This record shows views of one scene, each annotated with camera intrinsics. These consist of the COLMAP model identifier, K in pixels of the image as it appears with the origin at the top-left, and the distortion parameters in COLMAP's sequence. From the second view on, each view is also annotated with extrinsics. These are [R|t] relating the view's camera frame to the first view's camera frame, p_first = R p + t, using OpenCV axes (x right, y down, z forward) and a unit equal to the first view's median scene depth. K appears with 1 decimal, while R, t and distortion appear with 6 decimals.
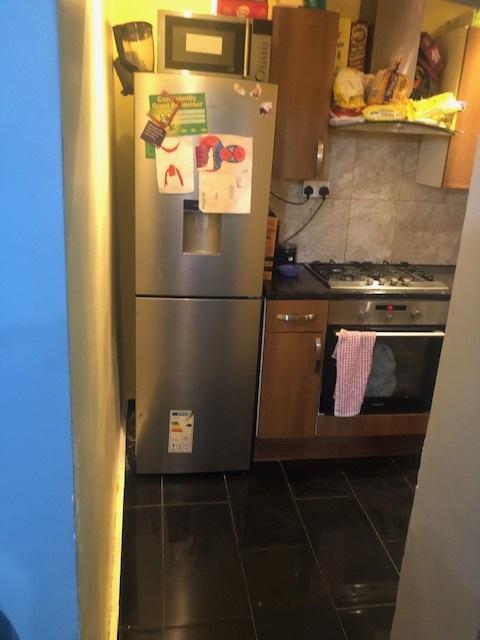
lens RADIAL K [[526.4, 0, 243.0], [0, 526.4, 318.0], [0, 0, 1]] dist [0.039910, -0.047190]
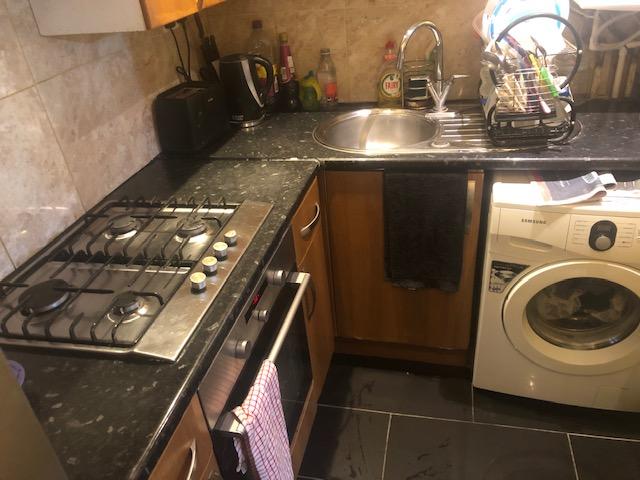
lens RADIAL K [[526.4, 0, 317.3], [0, 526.4, 238.1], [0, 0, 1]] dist [0.039910, -0.047190]
pose [[0.347020, -0.547765, 0.761269, -0.030916], [0.398654, 0.820882, 0.408935, -0.202301], [-0.848912, 0.161574, 0.503231, 0.591889]]
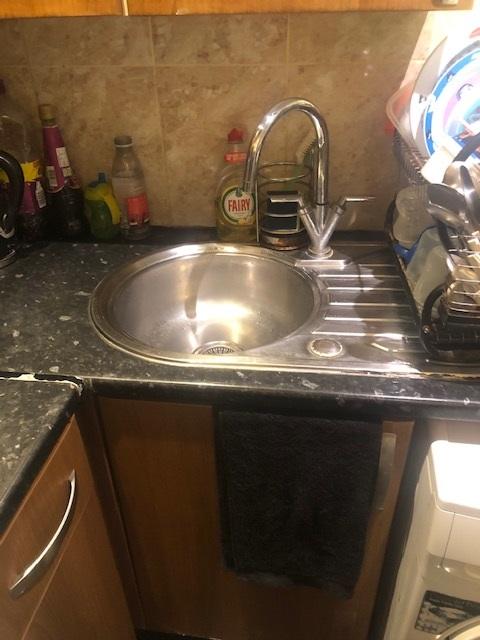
lens RADIAL K [[526.4, 0, 238.1], [0, 526.4, 318.7], [0, 0, 1]] dist [0.039910, -0.047190]
pose [[0.268578, -0.570822, 0.775905, 0.276023], [0.348054, 0.808588, 0.474388, -0.166046], [-0.898178, 0.142647, 0.415846, 0.670421]]
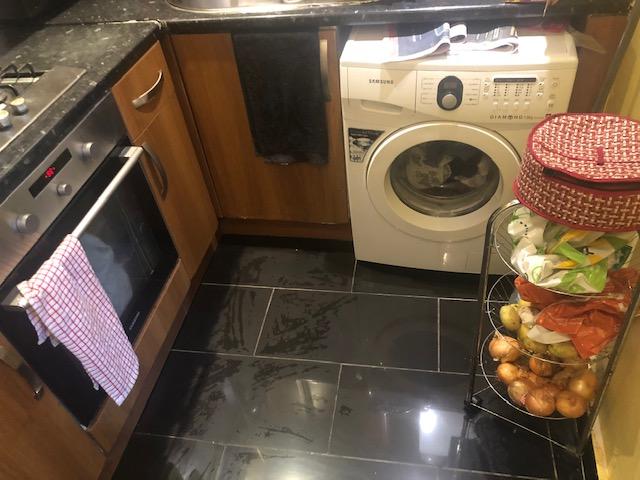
lens RADIAL K [[526.4, 0, 315.5], [0, 526.4, 236.8], [0, 0, 1]] dist [0.039910, -0.047190]
pose [[0.303699, -0.702141, 0.644022, 0.015081], [0.417414, 0.705678, 0.572524, -0.122785], [-0.856465, 0.094949, 0.507397, 0.490943]]
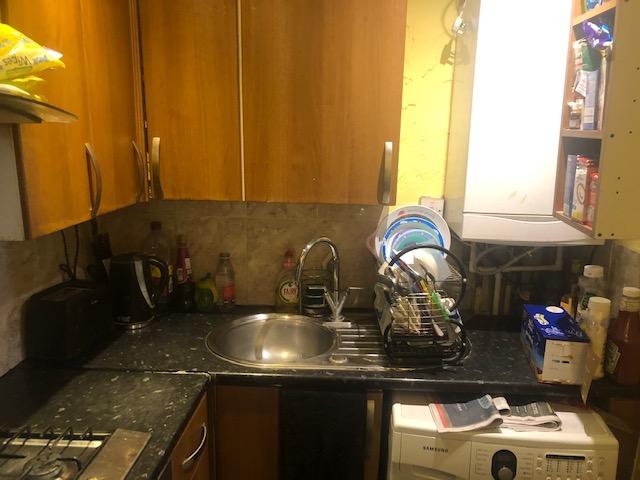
lens RADIAL K [[526.4, 0, 319.6], [0, 526.4, 240.8], [0, 0, 1]] dist [0.039910, -0.047190]
pose [[0.189262, -0.256215, 0.947910, 0.008281], [0.309361, 0.931754, 0.190080, -0.226351], [-0.931920, 0.257271, 0.255609, 0.594814]]
